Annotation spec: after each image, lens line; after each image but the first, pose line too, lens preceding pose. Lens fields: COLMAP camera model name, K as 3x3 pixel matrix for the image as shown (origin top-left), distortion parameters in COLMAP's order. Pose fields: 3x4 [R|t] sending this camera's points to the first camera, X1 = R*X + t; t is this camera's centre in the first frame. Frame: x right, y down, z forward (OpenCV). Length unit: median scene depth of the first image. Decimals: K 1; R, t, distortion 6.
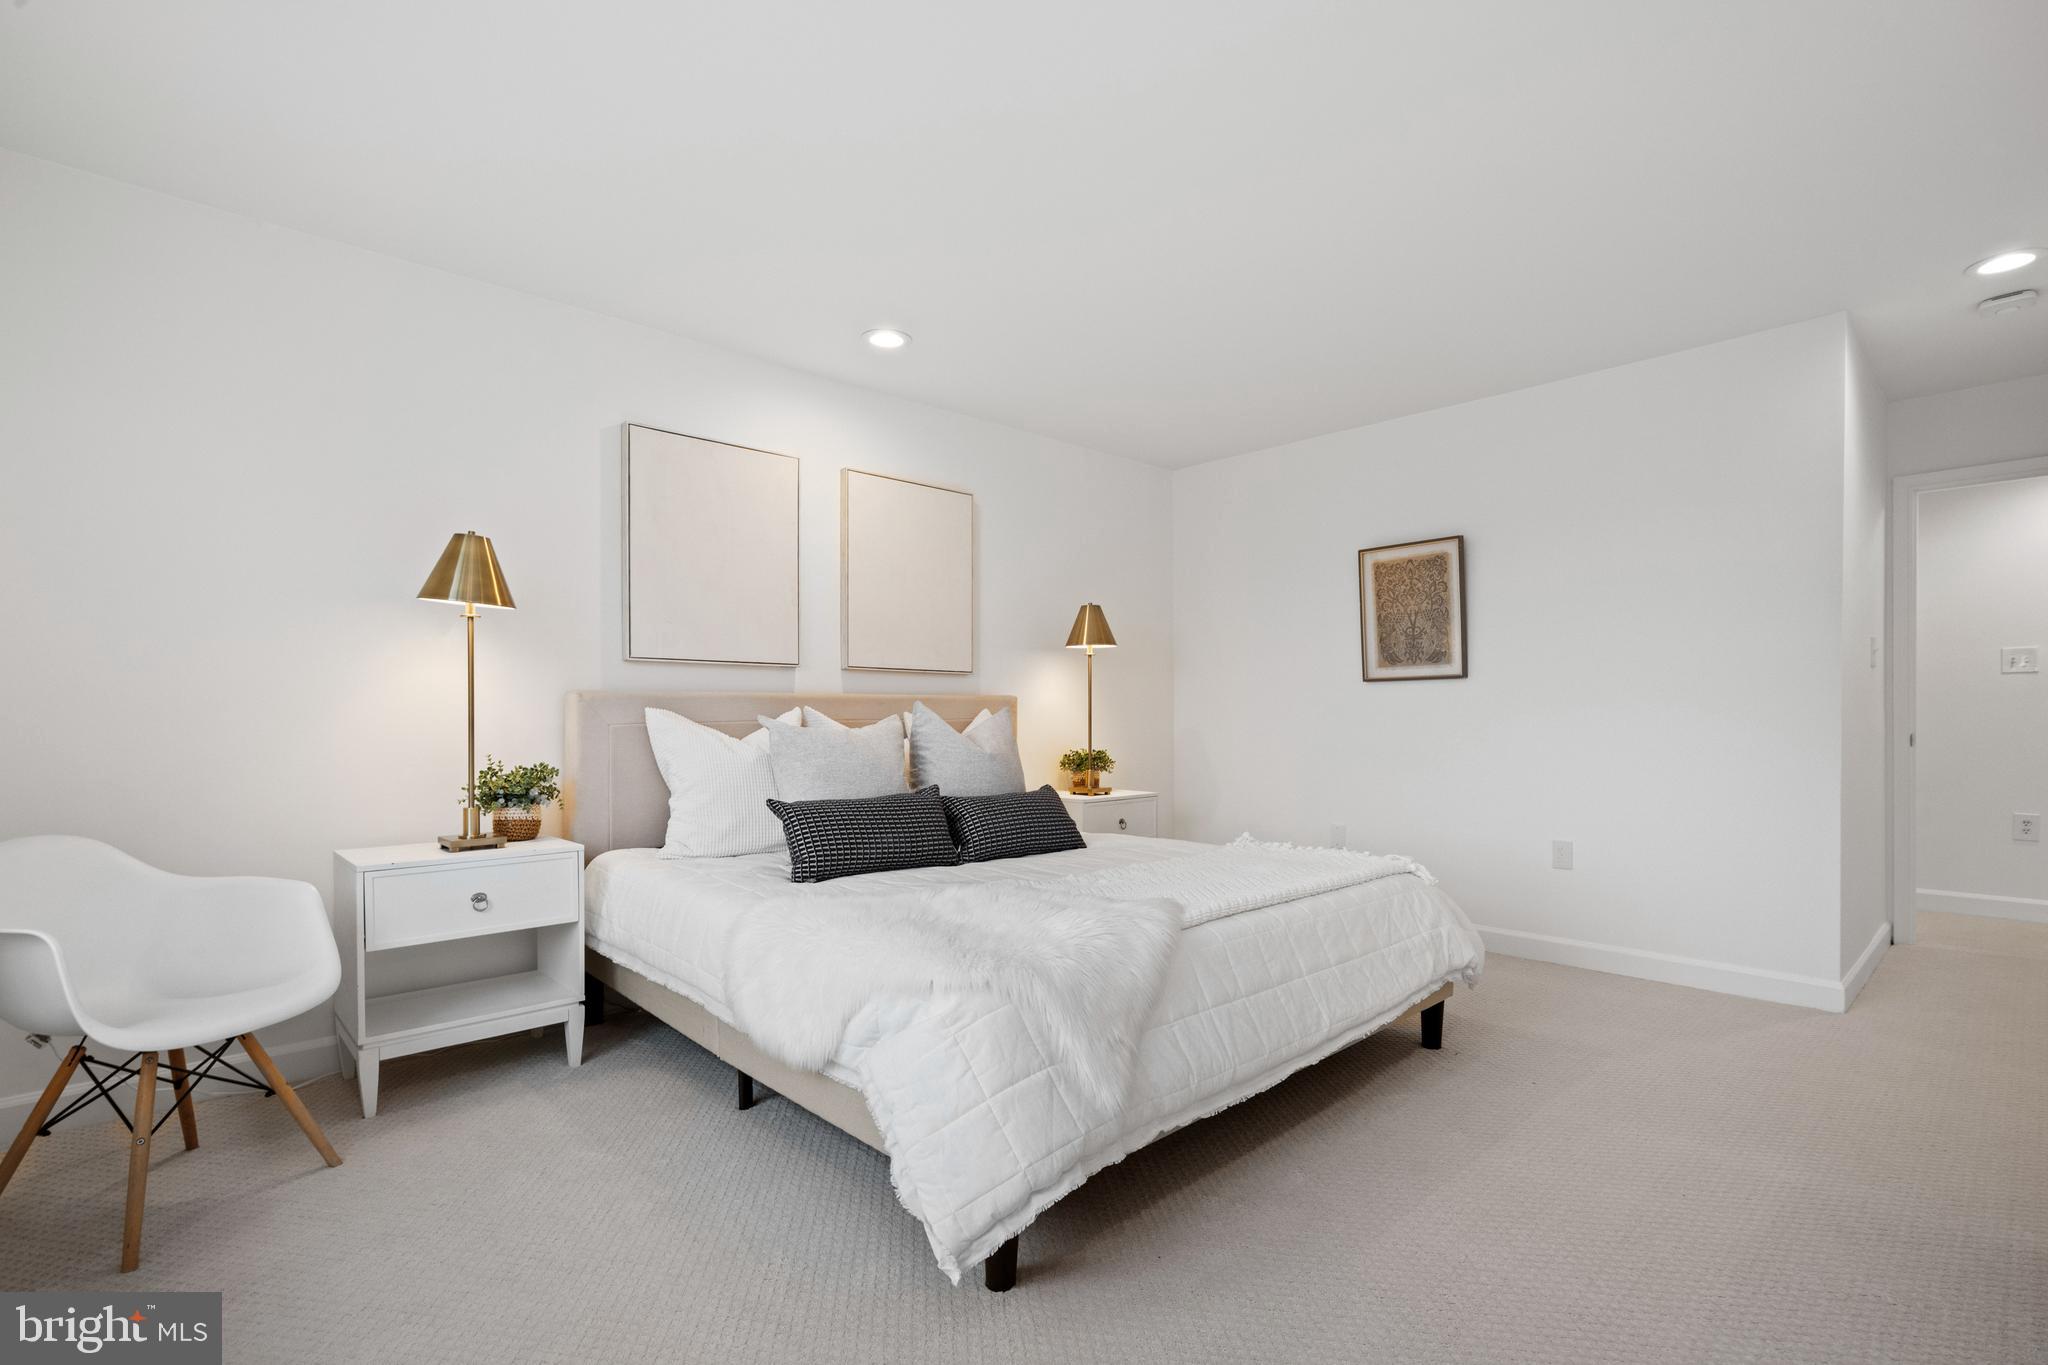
lens RADIAL K [[937.9, 0, 1026.6], [0, 937.9, 732.9], [0, 0, 1]] dist [-0.152855, -0.000008]
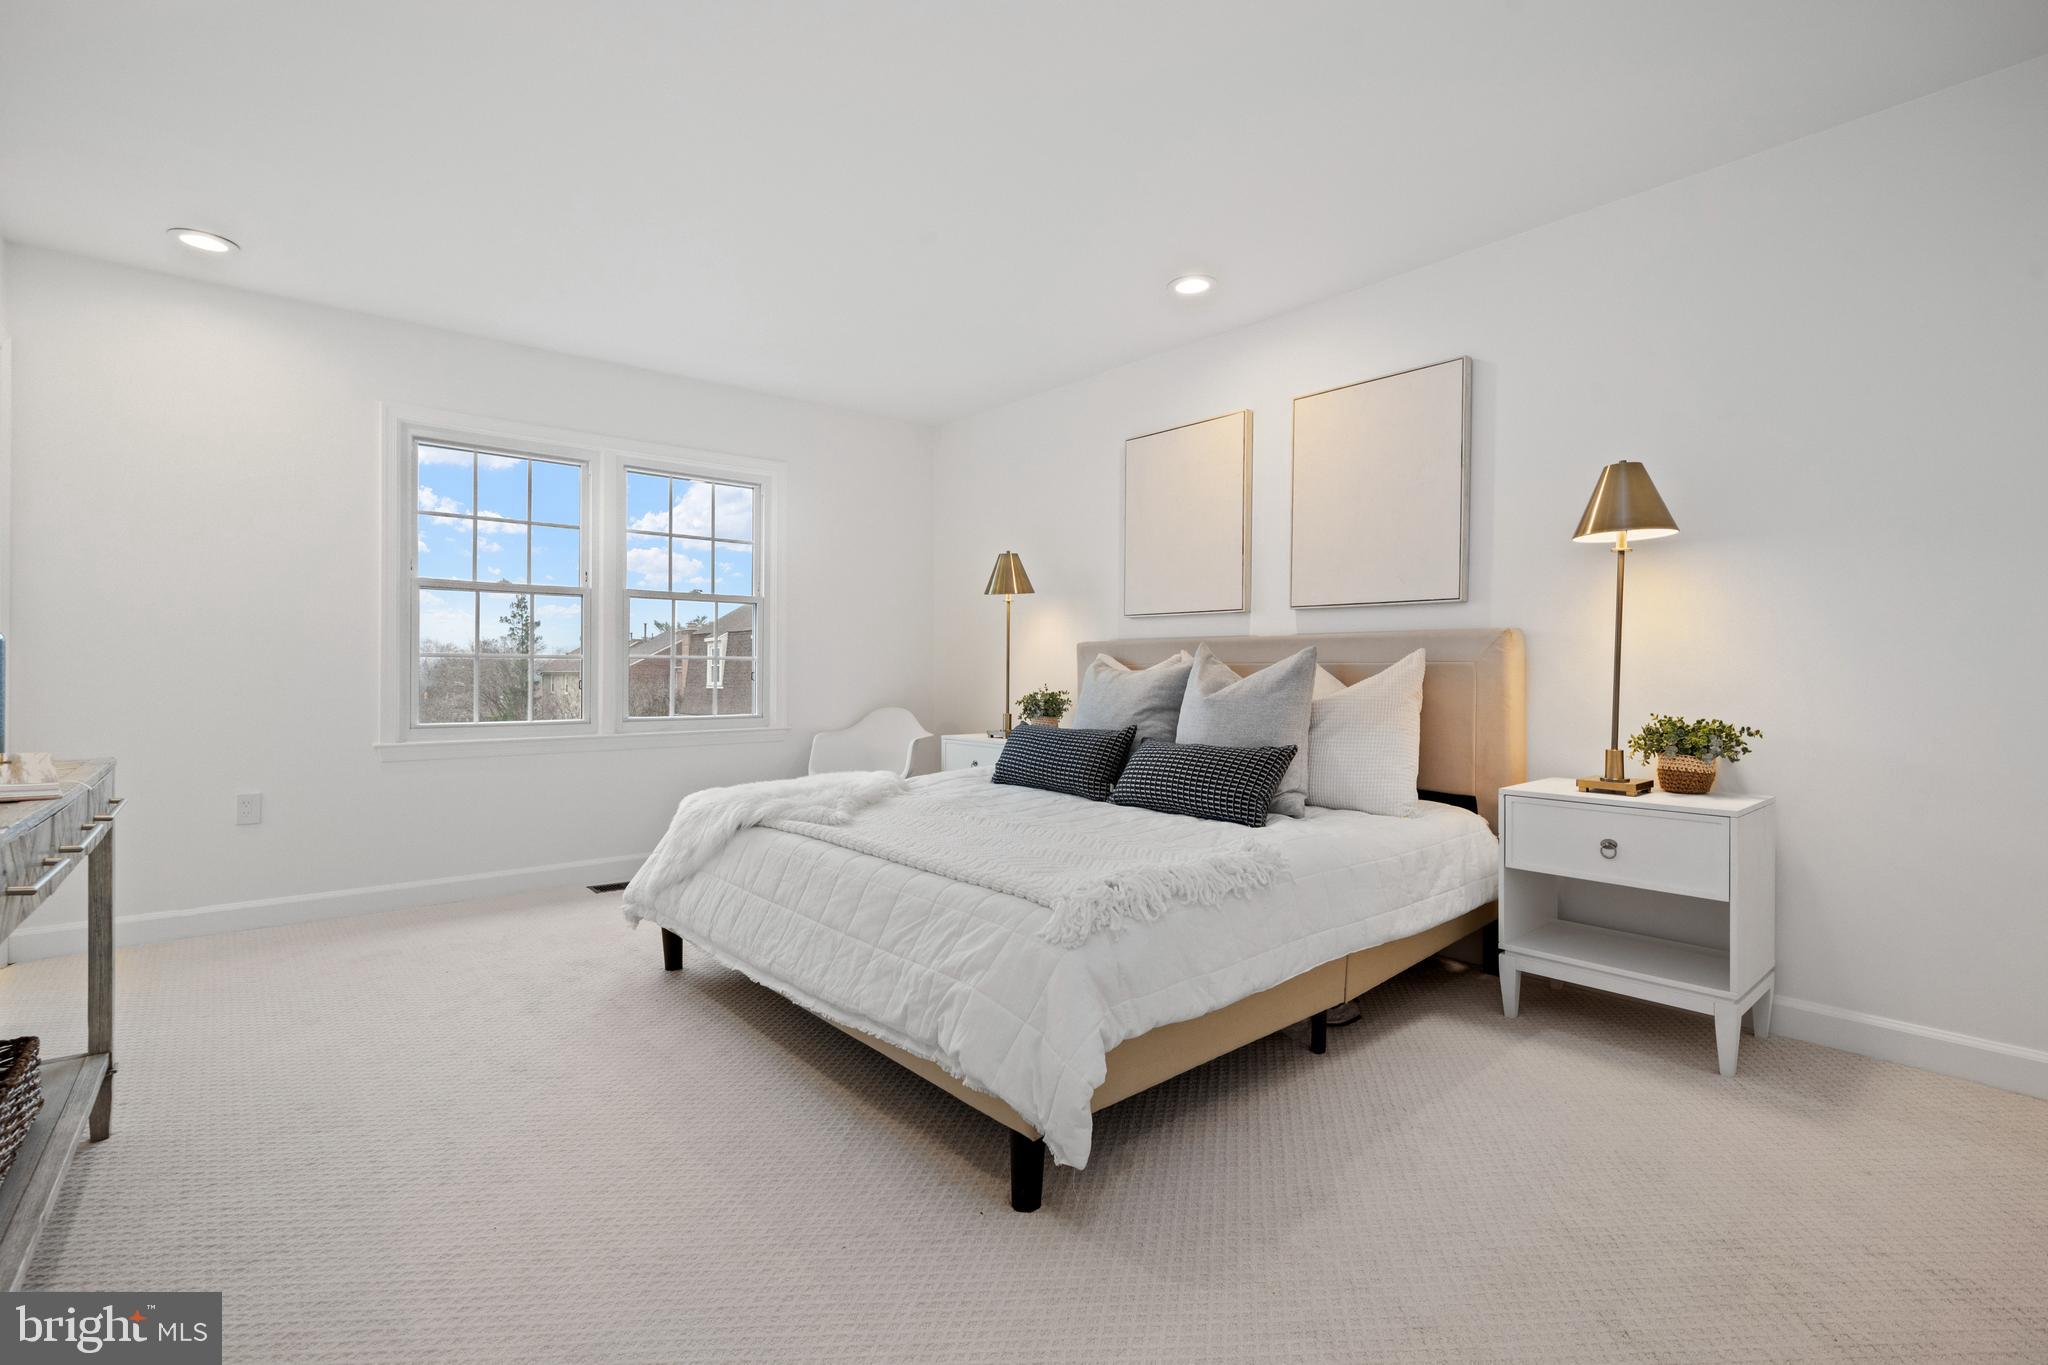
lens RADIAL K [[923.9, 0, 1024.0], [0, 923.9, 682.5], [0, 0, 1]] dist [0.002937, 0.000135]
pose [[-0.030543, 0.022193, -0.999287, 0.715738], [-0.009808, 0.999699, 0.022502, -0.010215], [0.999485, 0.010488, -0.030316, 0.686982]]
